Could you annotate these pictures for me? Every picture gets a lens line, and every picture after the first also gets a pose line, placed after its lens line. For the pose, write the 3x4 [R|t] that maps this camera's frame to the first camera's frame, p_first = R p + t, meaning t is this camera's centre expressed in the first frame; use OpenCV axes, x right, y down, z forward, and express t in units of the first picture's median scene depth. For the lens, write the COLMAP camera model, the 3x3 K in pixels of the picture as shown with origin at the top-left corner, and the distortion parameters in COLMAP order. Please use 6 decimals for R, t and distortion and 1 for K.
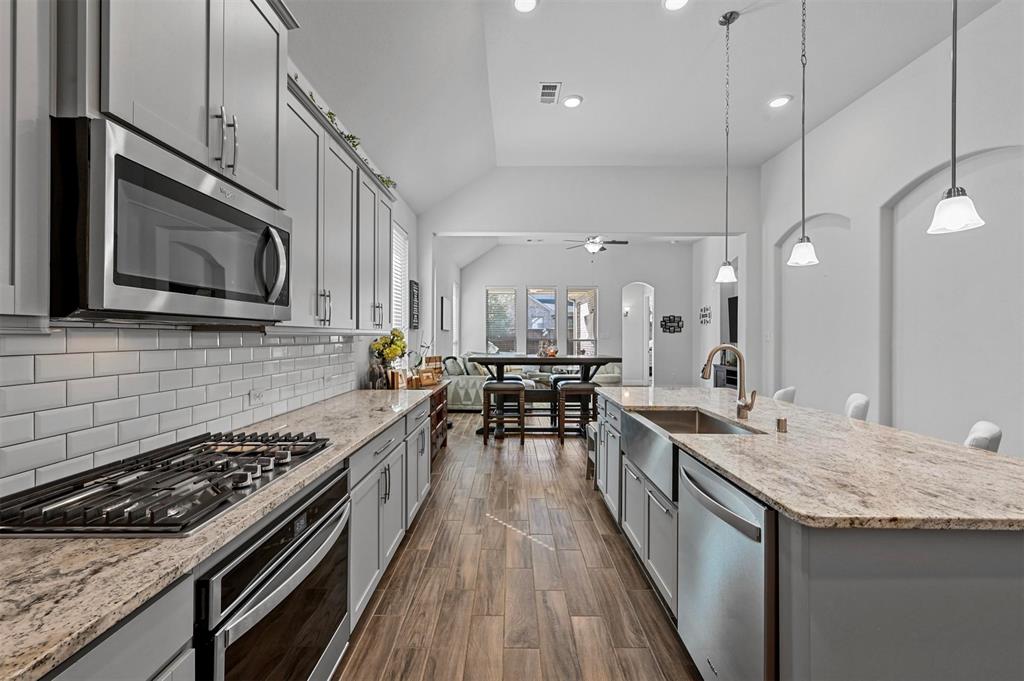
lens RADIAL K [[409.6, 0, 509.6], [0, 409.6, 340.3], [0, 0, 1]] dist [-0.002102, 0.002490]
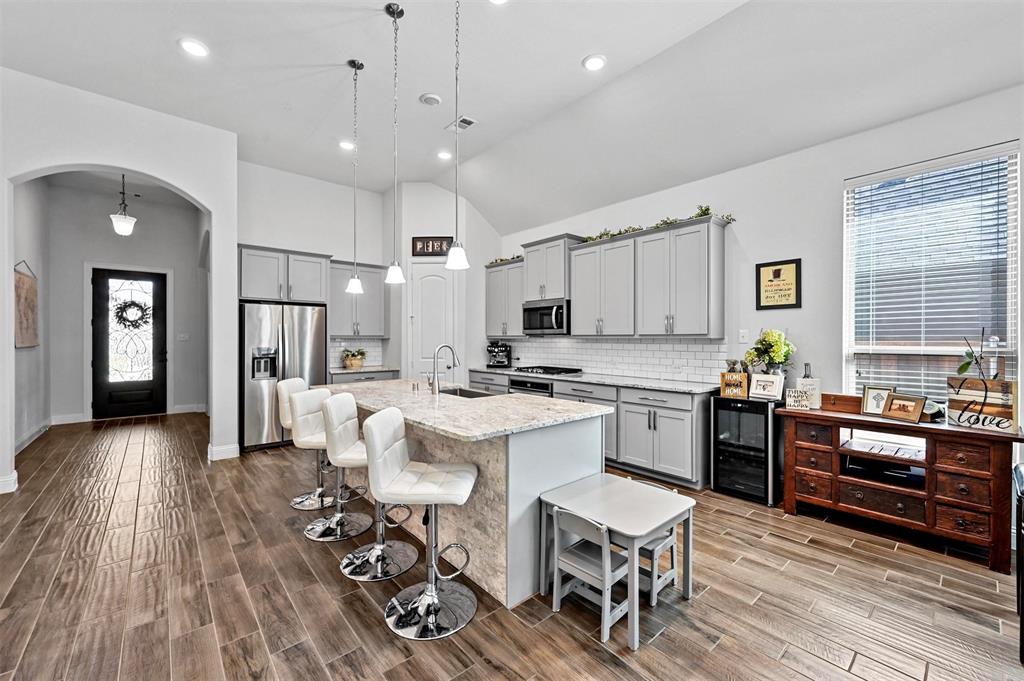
lens RADIAL K [[409.6, 0, 509.6], [0, 409.6, 340.3], [0, 0, 1]] dist [-0.002102, 0.002490]
pose [[-0.754415, -0.005733, -0.656372, 0.717444], [-0.012661, 0.999903, 0.005818, -0.004451], [0.656275, 0.012700, -0.754415, 1.230809]]
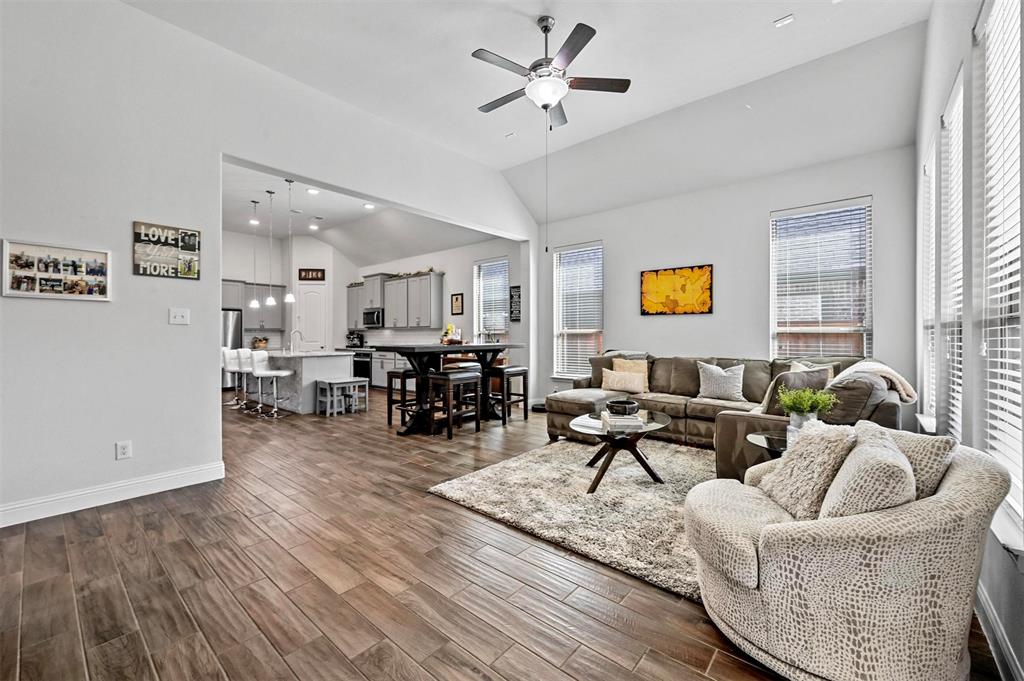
lens RADIAL K [[413.4, 0, 511.8], [0, 413.4, 331.2], [0, 0, 1]] dist [-0.001288, 0.000093]
pose [[-0.652010, -0.013177, -0.758096, 1.056140], [-0.008028, 0.999913, -0.010475, 0.024725], [0.758168, -0.000743, -0.652059, 2.474293]]
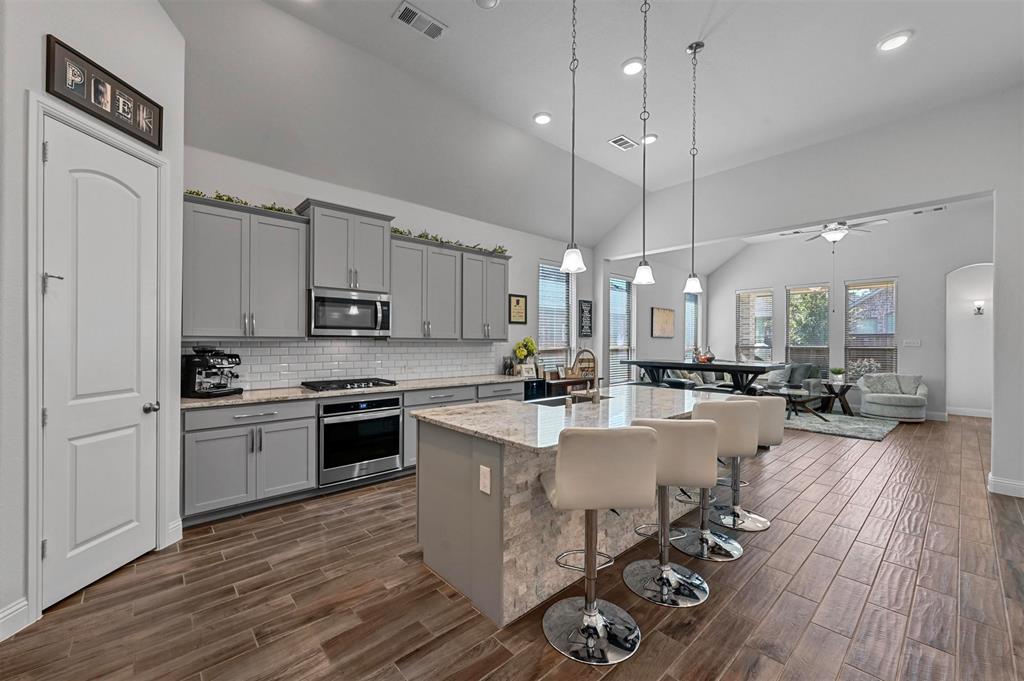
lens RADIAL K [[409.6, 0, 509.6], [0, 409.6, 340.3], [0, 0, 1]] dist [-0.002102, 0.002490]
pose [[0.672438, -0.004628, -0.740139, 0.746746], [-0.008145, 0.999874, -0.013652, 0.003255], [0.740109, 0.015209, 0.672315, -0.065073]]
